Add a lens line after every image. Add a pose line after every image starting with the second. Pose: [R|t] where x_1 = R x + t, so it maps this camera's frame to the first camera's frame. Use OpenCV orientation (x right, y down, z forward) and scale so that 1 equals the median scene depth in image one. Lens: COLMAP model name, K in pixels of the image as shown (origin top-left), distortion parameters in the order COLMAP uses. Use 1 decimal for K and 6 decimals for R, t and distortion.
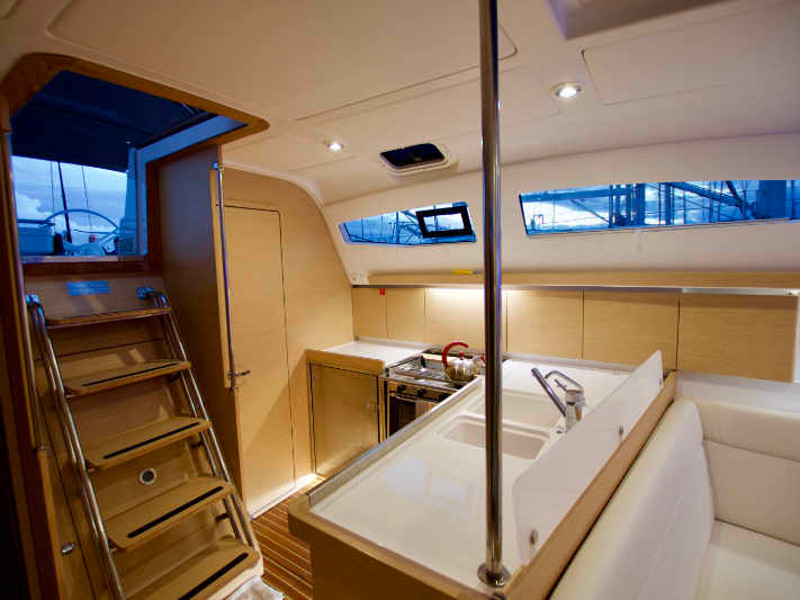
lens RADIAL K [[398.2, 0, 400.0], [0, 398.2, 300.0], [0, 0, 1]] dist [-0.045256, 0.008769]
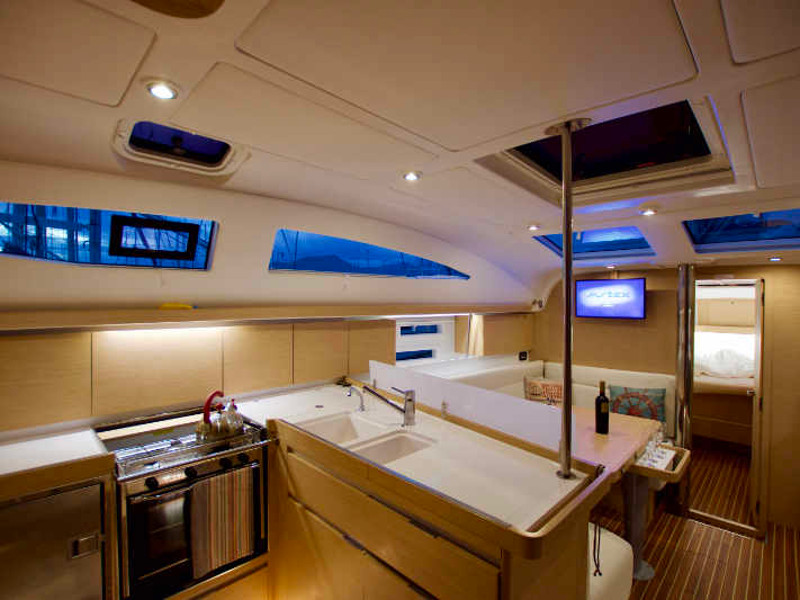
lens RADIAL K [[398.2, 0, 400.0], [0, 398.2, 300.0], [0, 0, 1]] dist [-0.045256, 0.008769]
pose [[0.181777, 0.022702, 0.983078, -0.569528], [0.082432, 0.995863, -0.038239, -0.018390], [-0.979879, 0.087988, 0.179153, 0.477017]]
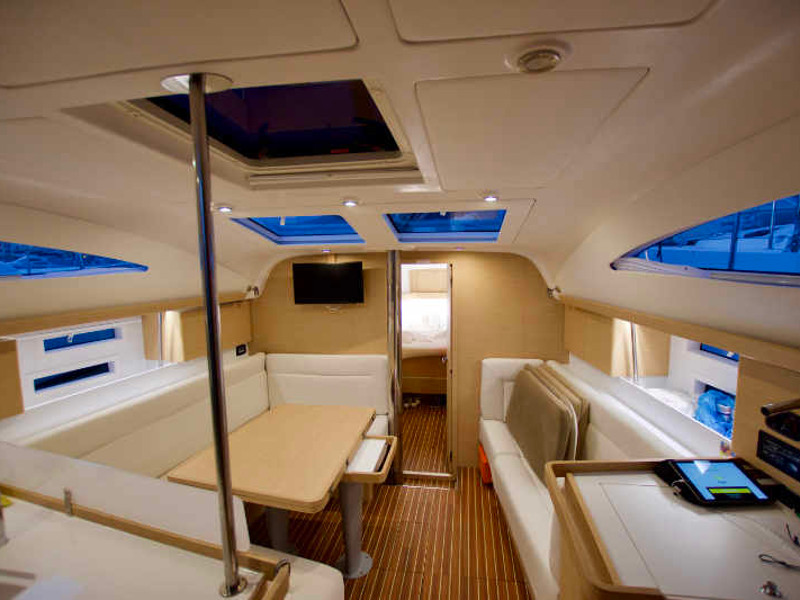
lens RADIAL K [[397.2, 0, 400.0], [0, 397.2, 300.0], [0, 0, 1]] dist [-0.000105, 0.000471]
pose [[-0.415914, -0.068535, 0.906818, -0.407241], [0.108487, 0.986296, 0.124300, -0.092801], [-0.902910, 0.150076, -0.402780, 0.340578]]
